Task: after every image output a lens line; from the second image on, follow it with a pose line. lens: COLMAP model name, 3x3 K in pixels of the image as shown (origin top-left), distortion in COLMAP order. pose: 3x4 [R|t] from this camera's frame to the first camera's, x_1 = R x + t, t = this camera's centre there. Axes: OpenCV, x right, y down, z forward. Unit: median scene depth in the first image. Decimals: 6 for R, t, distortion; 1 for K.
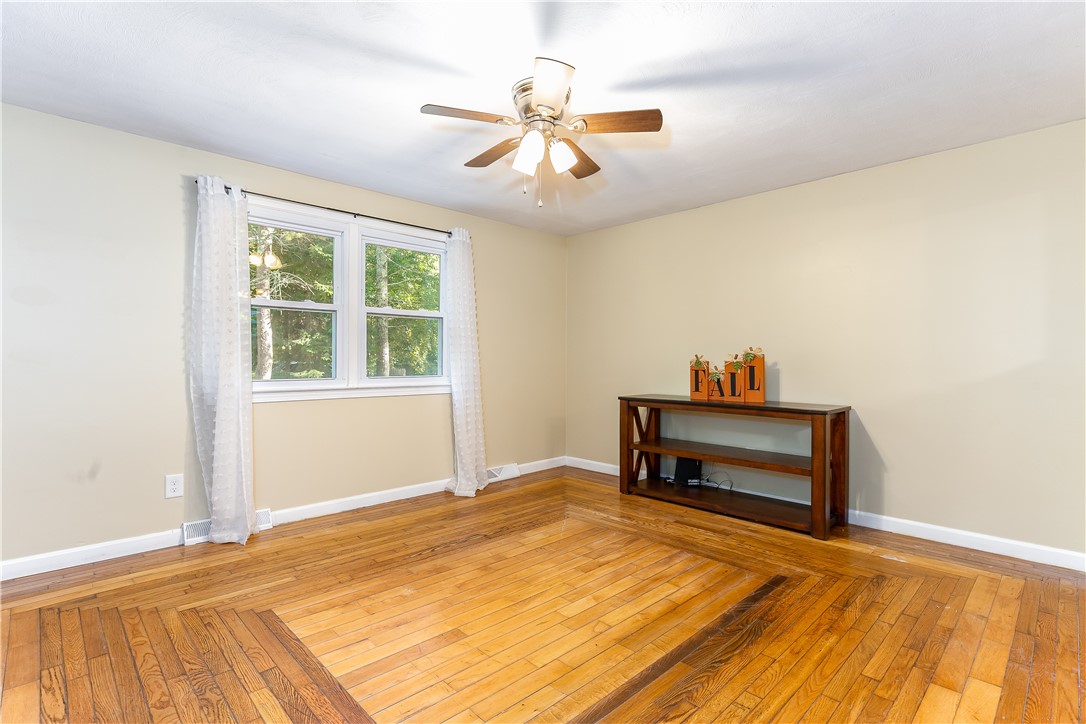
lens RADIAL K [[516.4, 0, 543.0], [0, 516.4, 362.0], [0, 0, 1]] dist [0.002087, 0.000102]
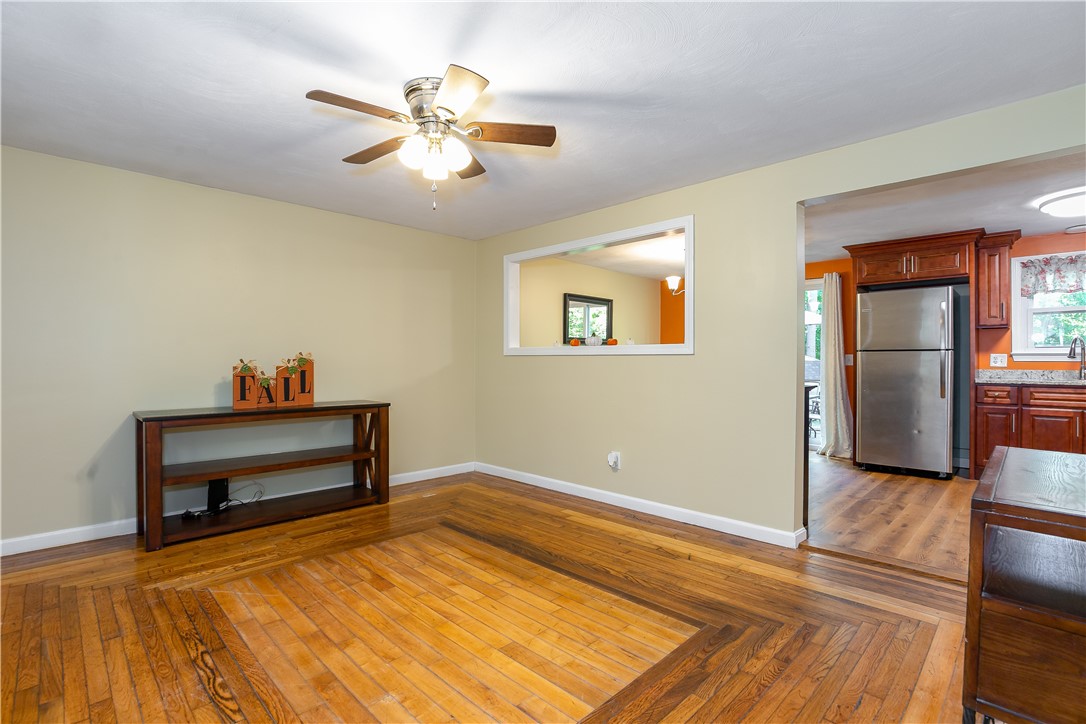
lens RADIAL K [[512.9, 0, 543.0], [0, 512.9, 362.0], [0, 0, 1]] dist [-0.025672, 0.000865]
pose [[-0.017213, -0.003779, 0.999845, -0.675172], [0.002855, 0.999989, 0.003829, -0.012582], [-0.999848, 0.002921, -0.017202, 0.567265]]
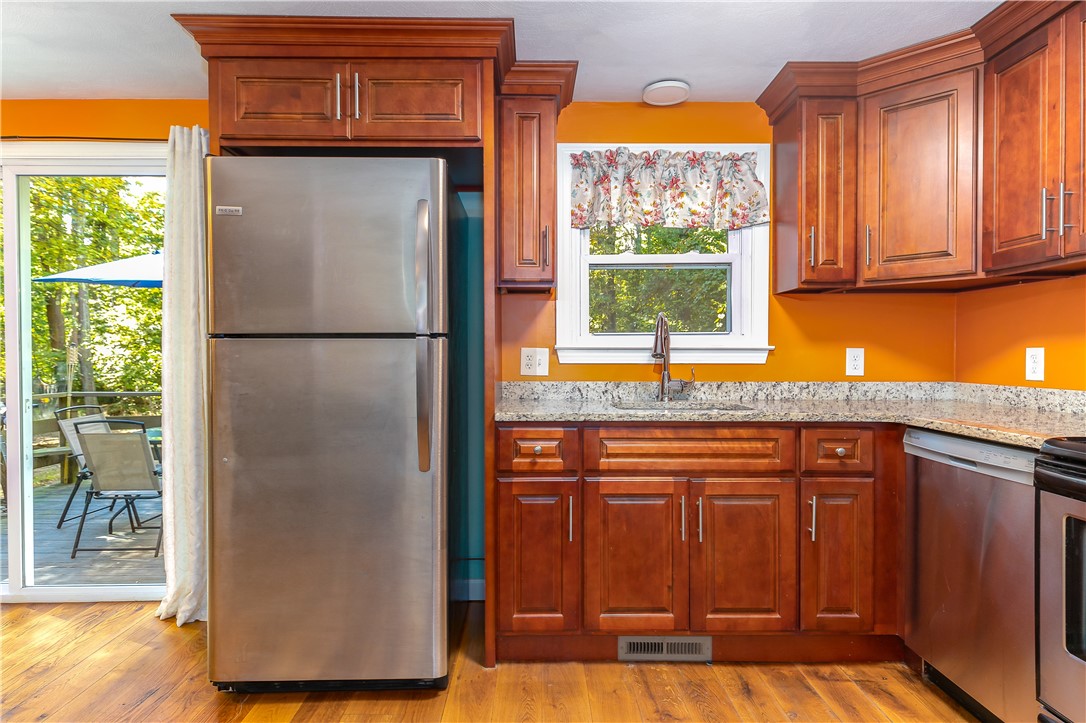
lens RADIAL K [[626.6, 0, 543.0], [0, 626.6, 361.5], [0, 0, 1]] dist [0.038367, -0.025910]
pose [[-0.718526, -0.007840, 0.695456, -0.474257], [0.002245, 0.999905, 0.013592, -0.014311], [-0.695496, 0.011328, -0.718440, 0.388268]]
